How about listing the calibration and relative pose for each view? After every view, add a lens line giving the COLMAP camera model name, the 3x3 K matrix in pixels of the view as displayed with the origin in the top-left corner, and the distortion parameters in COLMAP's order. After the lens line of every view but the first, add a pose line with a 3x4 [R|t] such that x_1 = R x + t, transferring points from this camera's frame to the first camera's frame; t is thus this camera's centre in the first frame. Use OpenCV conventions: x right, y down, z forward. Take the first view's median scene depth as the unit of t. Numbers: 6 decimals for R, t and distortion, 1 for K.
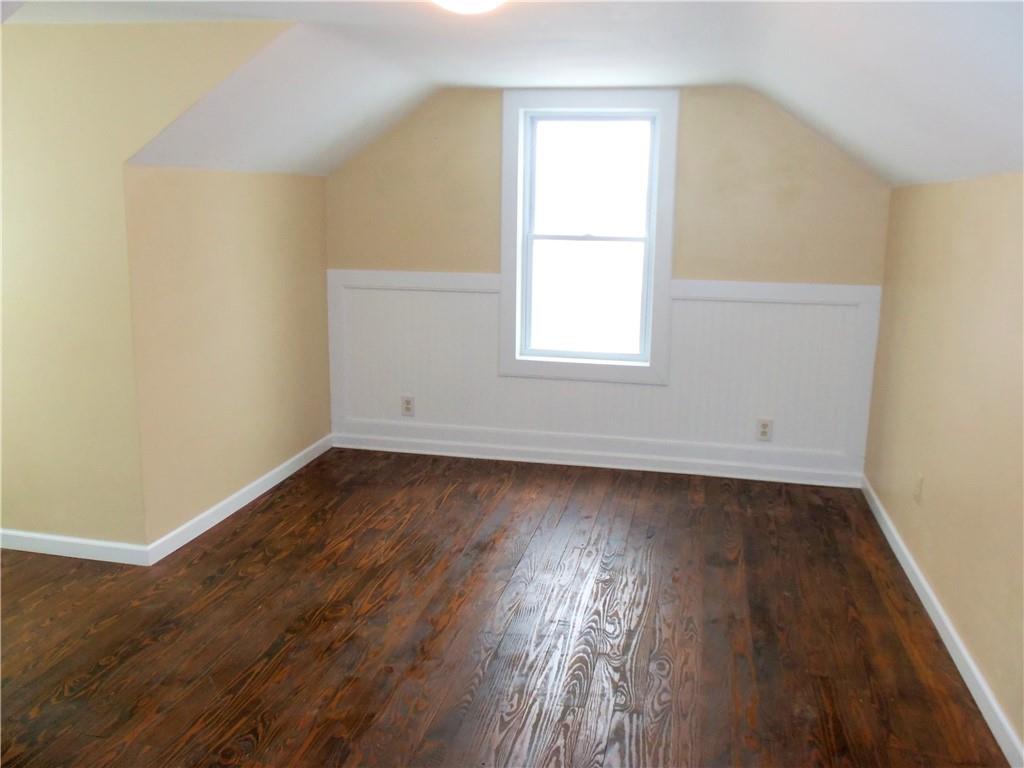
lens RADIAL K [[865.3, 0, 512.0], [0, 865.3, 384.0], [0, 0, 1]] dist [-0.033183, 0.059989]
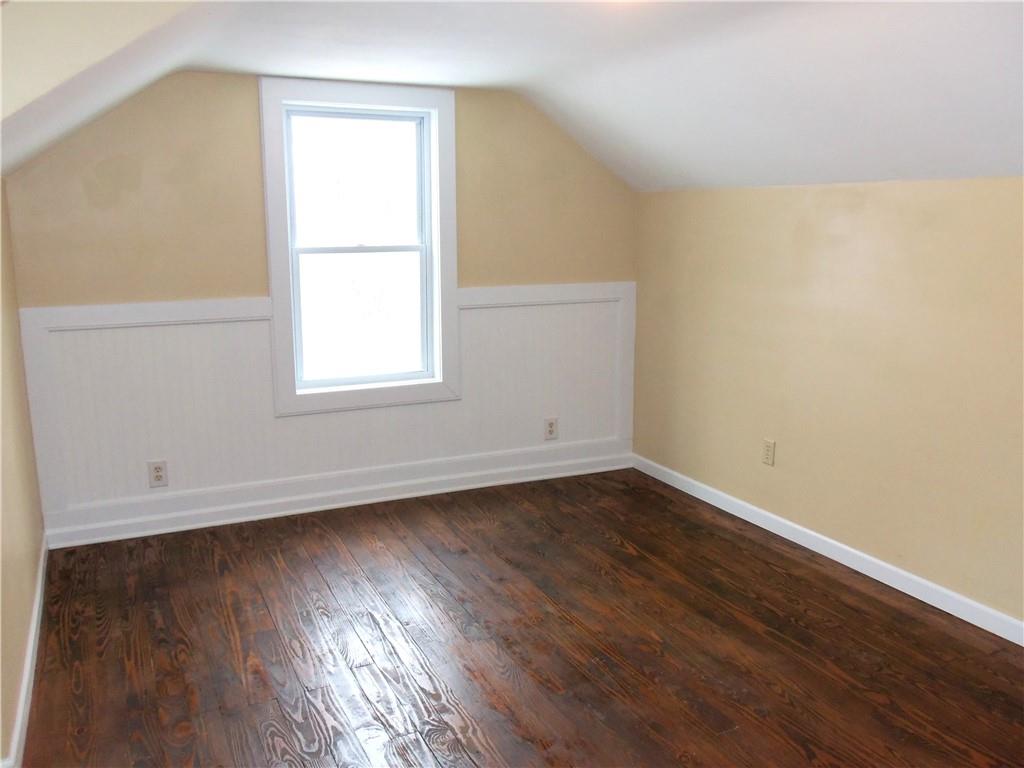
lens RADIAL K [[865.3, 0, 512.0], [0, 865.3, 384.0], [0, 0, 1]] dist [-0.033183, 0.059989]
pose [[0.796670, -0.129757, 0.590322, -0.345191], [0.140098, 0.989728, 0.028480, -0.035198], [-0.587954, 0.060014, 0.806665, 0.199836]]
